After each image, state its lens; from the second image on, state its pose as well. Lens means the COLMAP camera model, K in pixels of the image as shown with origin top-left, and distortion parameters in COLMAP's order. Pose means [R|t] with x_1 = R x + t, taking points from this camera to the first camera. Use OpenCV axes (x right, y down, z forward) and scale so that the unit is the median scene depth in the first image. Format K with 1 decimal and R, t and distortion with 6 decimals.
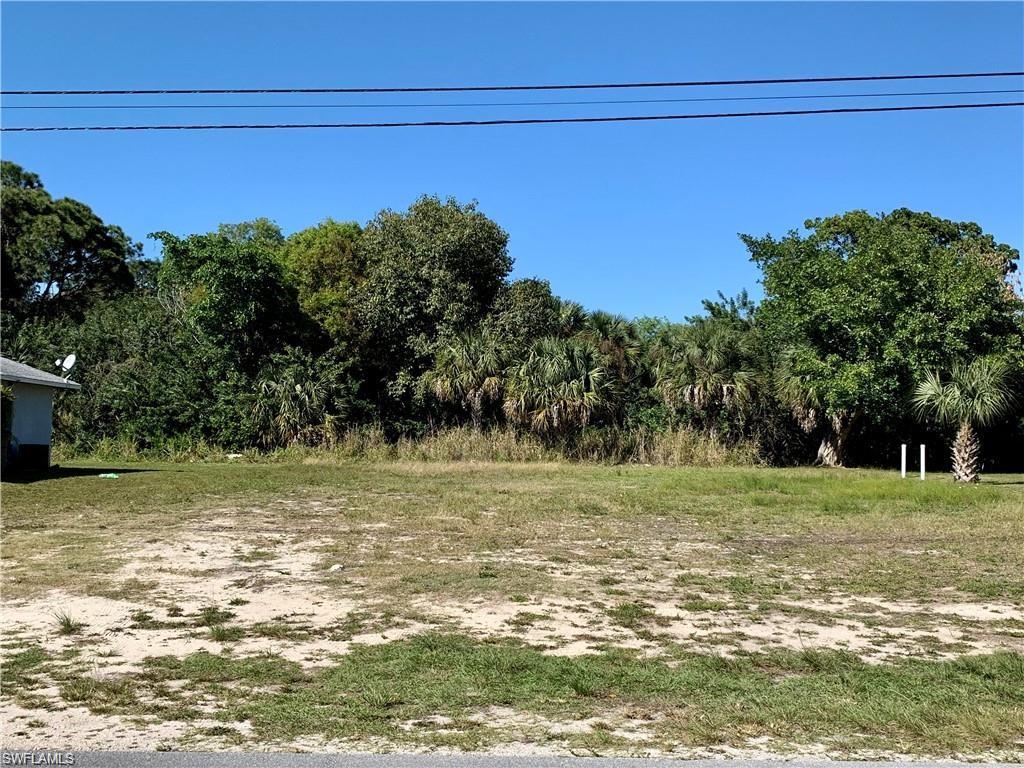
lens RADIAL K [[1144.1, 0, 514.1], [0, 1144.1, 367.5], [0, 0, 1]] dist [0.045238, 0.000000]
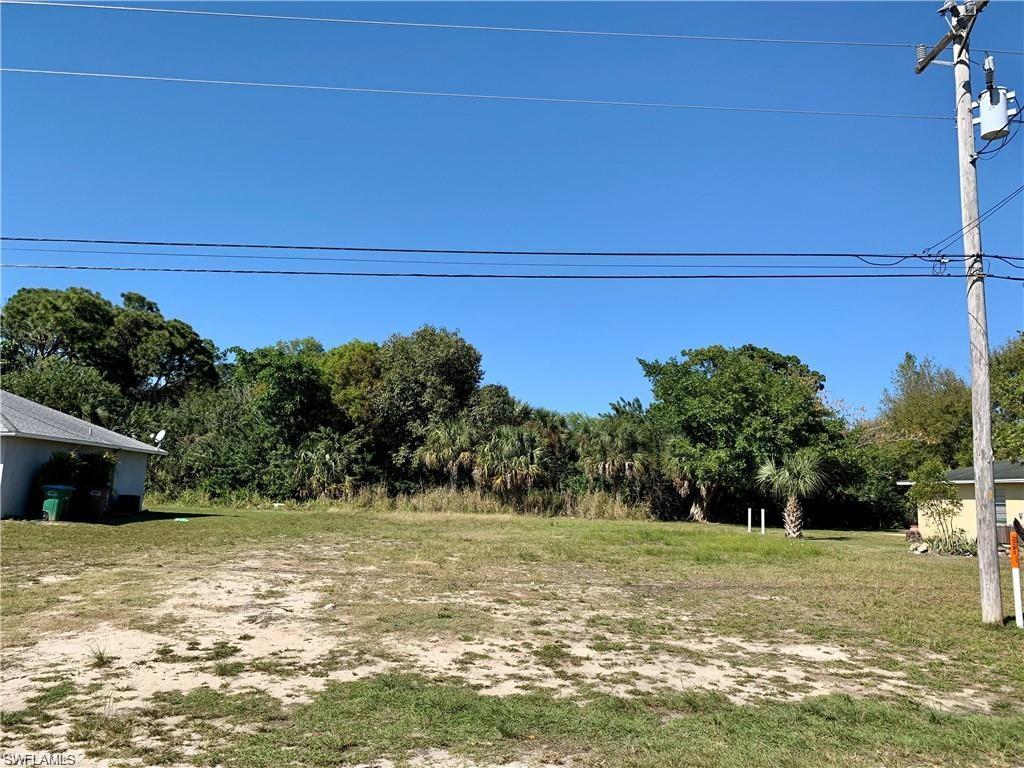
lens RADIAL K [[776.9, 0, 519.8], [0, 776.9, 361.6], [0, 0, 1]] dist [0.054469, -0.065538]
pose [[0.998616, 0.030832, 0.042608, 0.004183], [-0.026195, 0.994086, -0.105393, -0.003974], [-0.045606, 0.104131, 0.993517, 0.021407]]
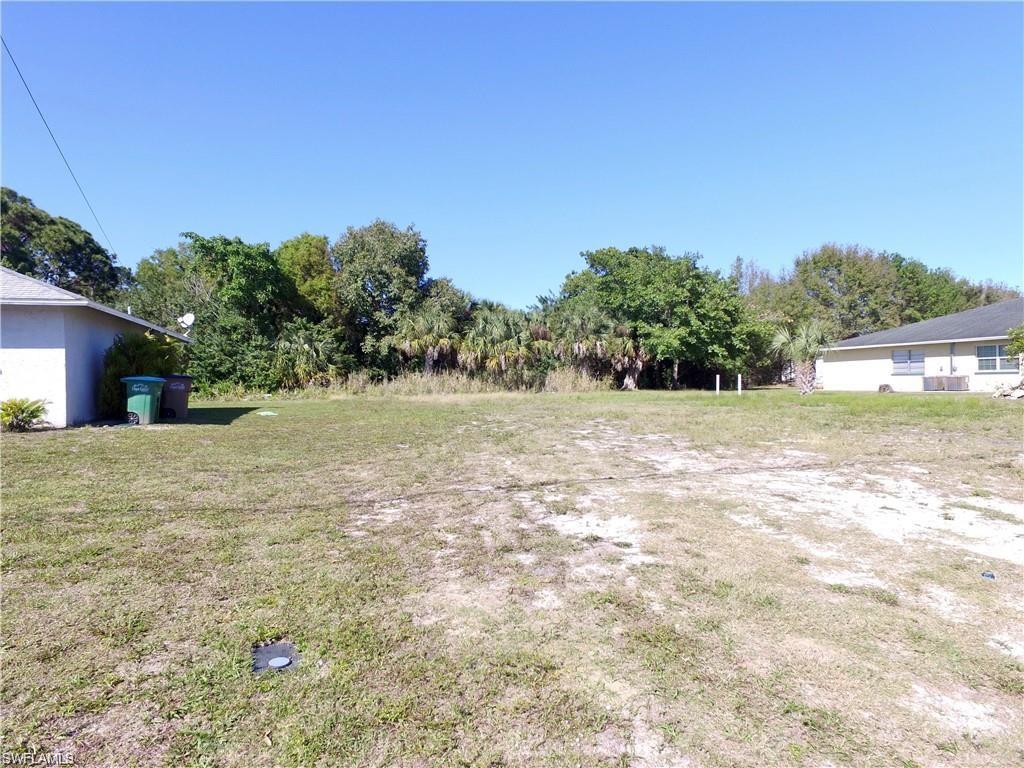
lens RADIAL K [[596.3, 0, 516.1], [0, 596.3, 382.6], [0, 0, 1]] dist [-0.011187, 0.014149]
pose [[0.943141, -0.027249, 0.331274, -0.206331], [0.005519, 0.997781, 0.066360, 0.015711], [-0.332347, -0.060758, 0.941198, 0.233595]]
